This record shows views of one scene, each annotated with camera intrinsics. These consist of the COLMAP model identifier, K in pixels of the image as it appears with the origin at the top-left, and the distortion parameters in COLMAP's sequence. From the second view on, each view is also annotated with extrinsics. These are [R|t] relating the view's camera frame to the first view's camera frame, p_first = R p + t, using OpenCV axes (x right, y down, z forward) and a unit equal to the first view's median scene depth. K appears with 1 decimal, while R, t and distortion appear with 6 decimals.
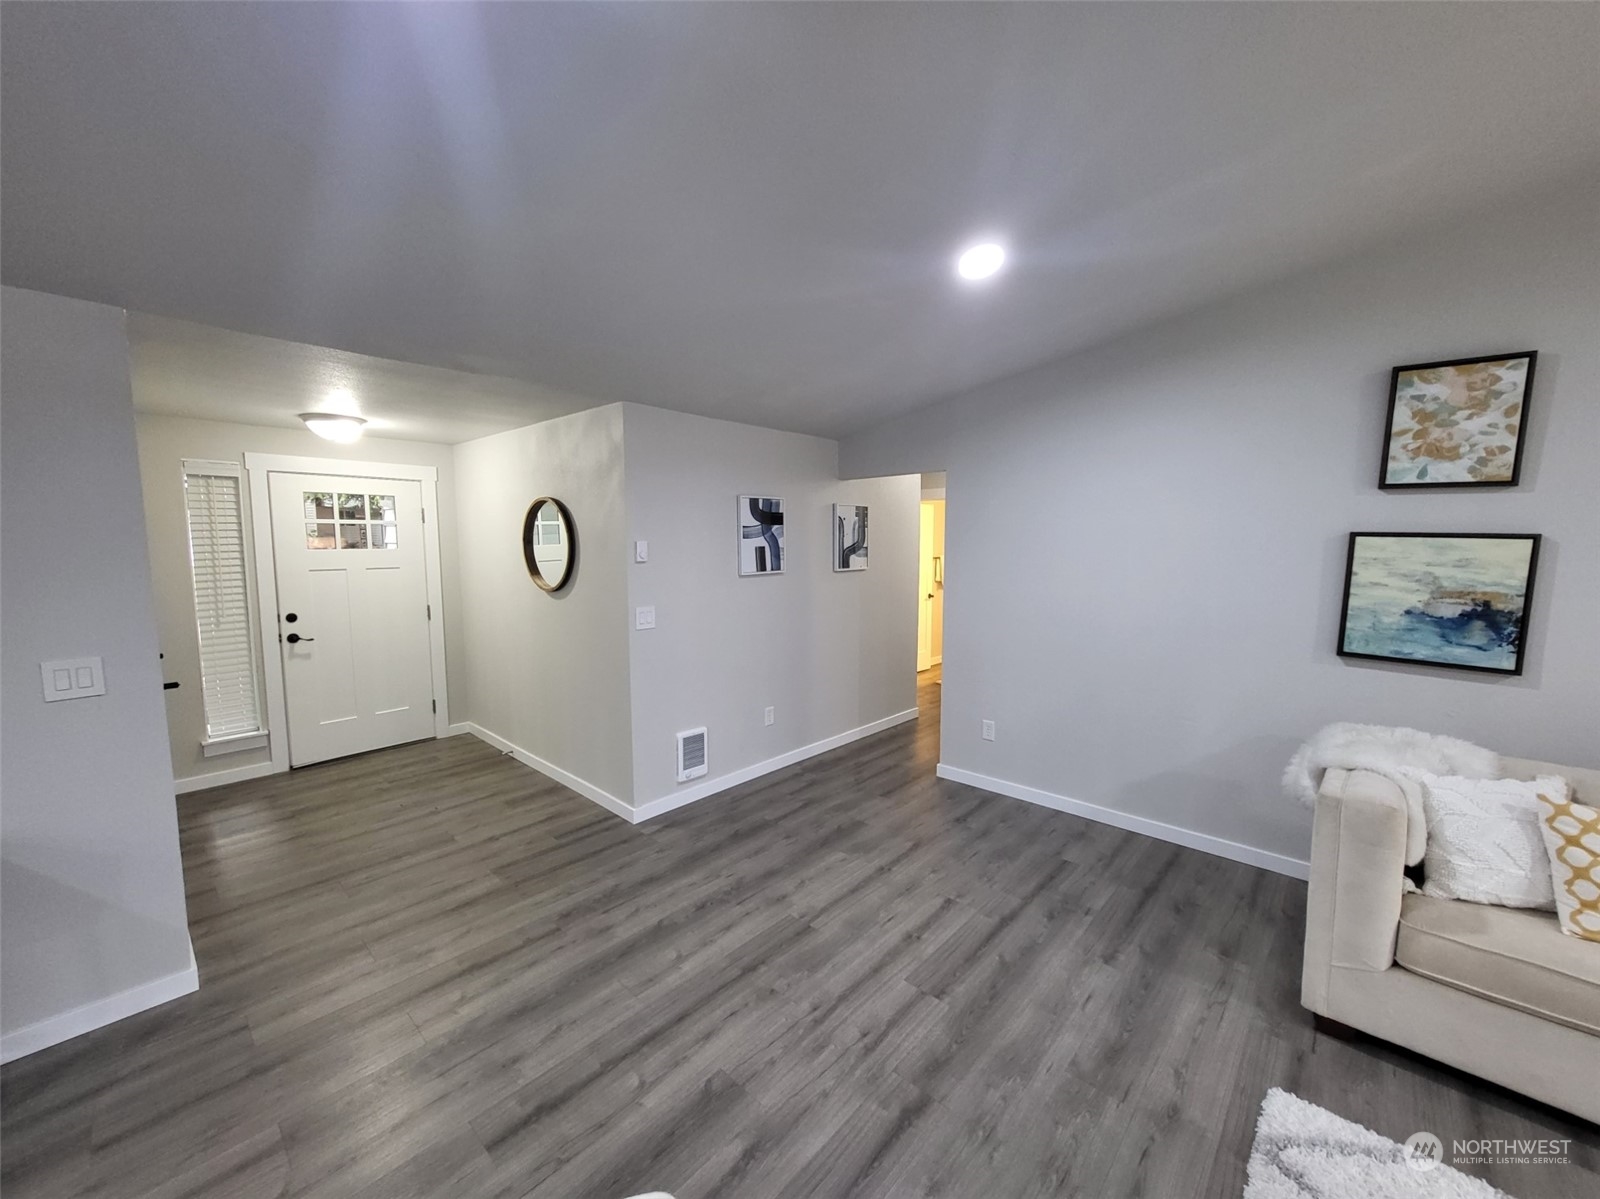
lens RADIAL K [[617.5, 0, 806.6], [0, 617.5, 603.5], [0, 0, 1]] dist [-0.000839, -0.000087]
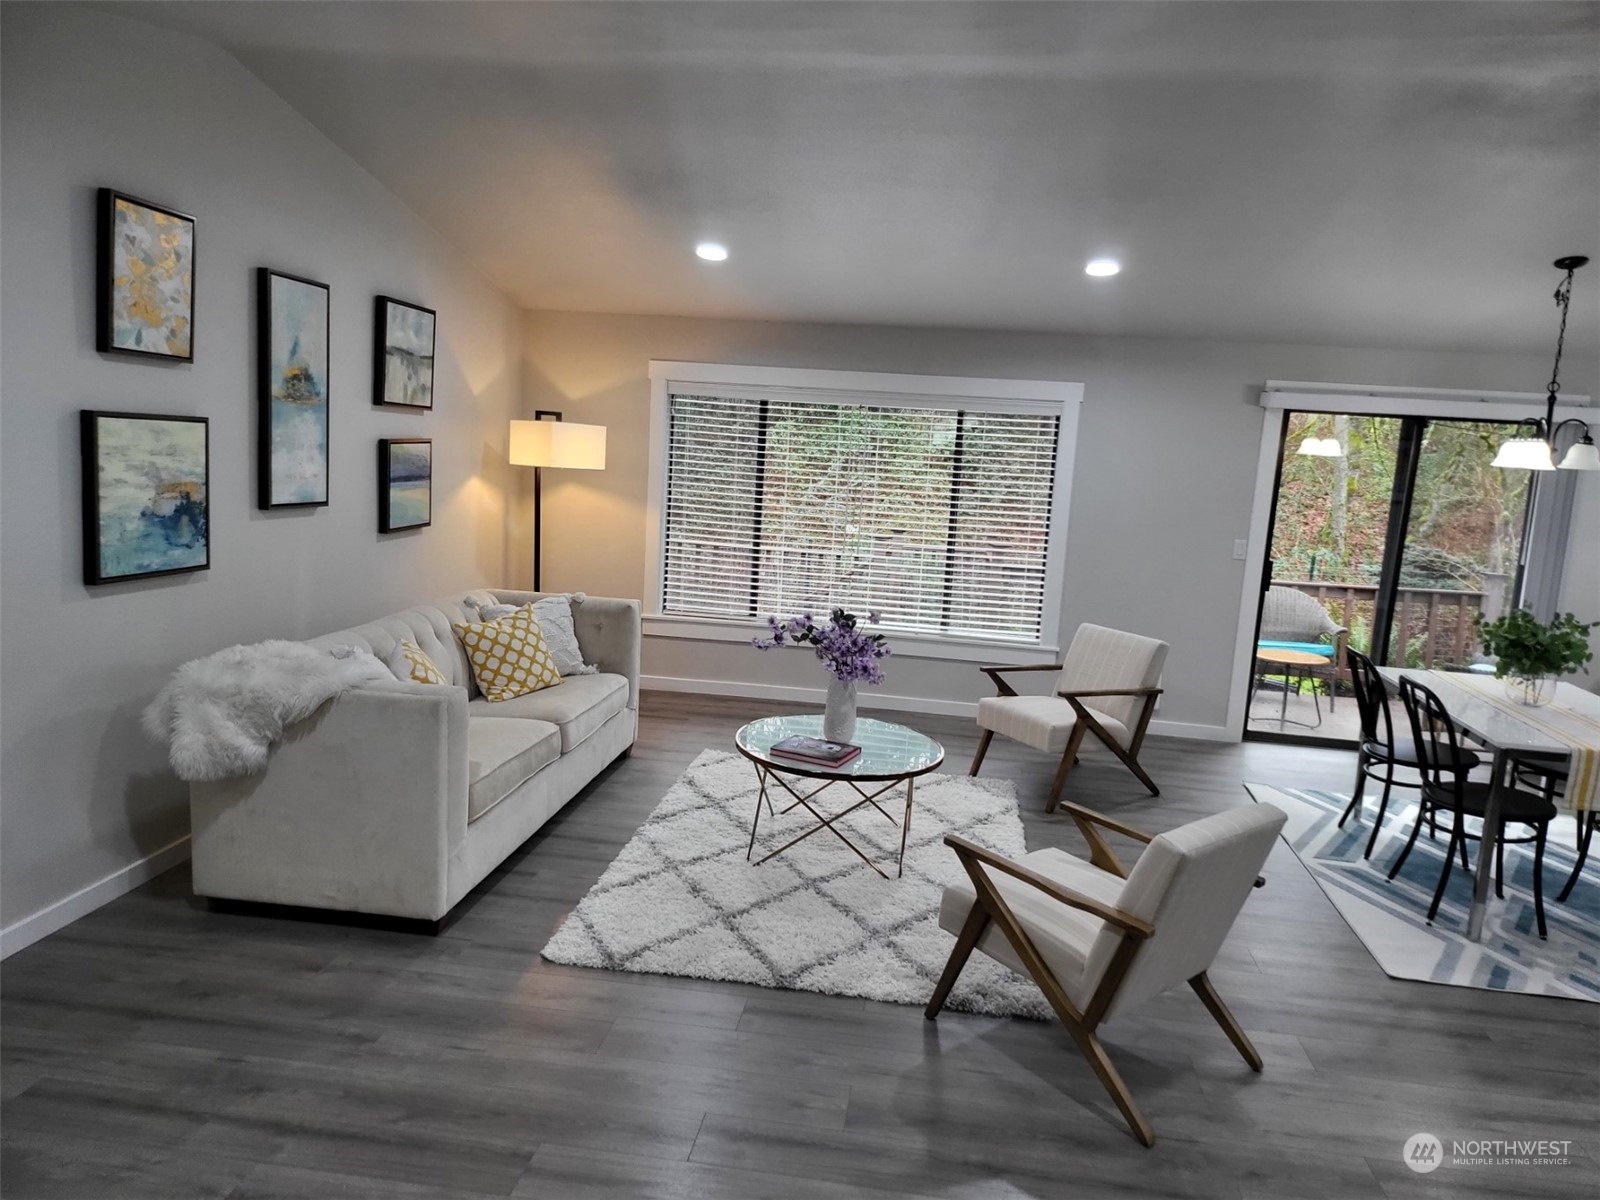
lens RADIAL K [[1125.6, 0, 810.2], [0, 1125.6, 602.0], [0, 0, 1]] dist [0.019756, -0.005688]
pose [[-0.569097, -0.160059, 0.806542, -0.729168], [0.023256, 0.977346, 0.210364, -0.167316], [-0.821941, 0.138475, -0.552483, 1.150436]]
